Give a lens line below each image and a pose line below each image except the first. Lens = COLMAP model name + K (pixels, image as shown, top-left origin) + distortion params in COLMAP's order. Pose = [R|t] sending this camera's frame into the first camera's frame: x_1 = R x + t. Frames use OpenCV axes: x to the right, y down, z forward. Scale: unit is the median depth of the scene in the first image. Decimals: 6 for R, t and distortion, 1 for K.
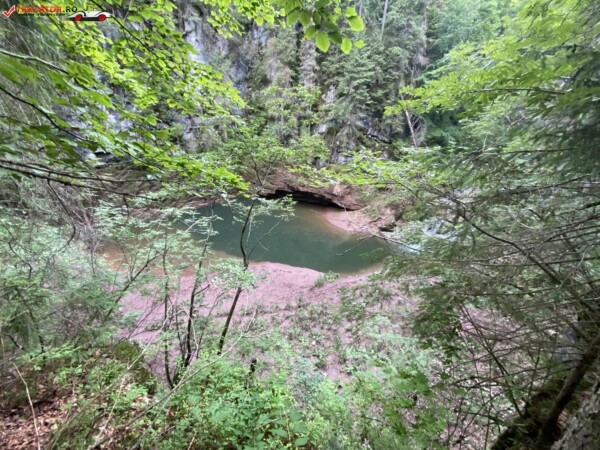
lens RADIAL K [[241.8, 0, 302.7], [0, 241.8, 225.3], [0, 0, 1]] dist [0.020386, -0.018469]
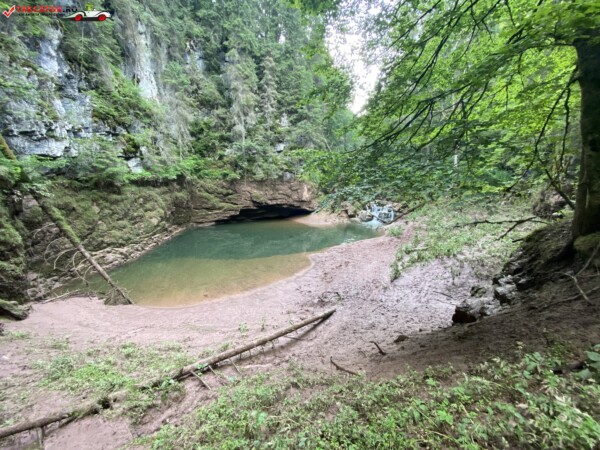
lens RADIAL K [[241.8, 0, 299.4], [0, 241.8, 226.1], [0, 0, 1]] dist [0.020386, -0.018469]
pose [[0.717554, -0.175766, 0.673961, -0.668951], [0.323488, 0.941040, -0.098993, 0.093090], [-0.616825, 0.289050, 0.732105, 0.202791]]
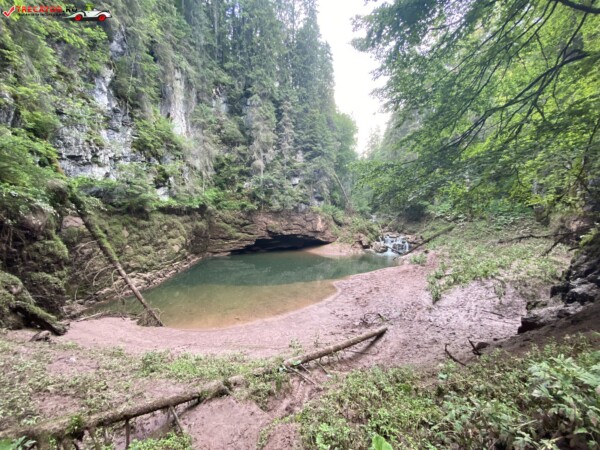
lens RADIAL K [[241.8, 0, 299.5], [0, 241.8, 226.6], [0, 0, 1]] dist [0.020386, -0.018469]
pose [[0.721401, -0.070187, 0.688952, -0.720218], [0.320341, 0.915836, -0.242128, 0.103119], [-0.613973, 0.395370, 0.683169, 0.248893]]
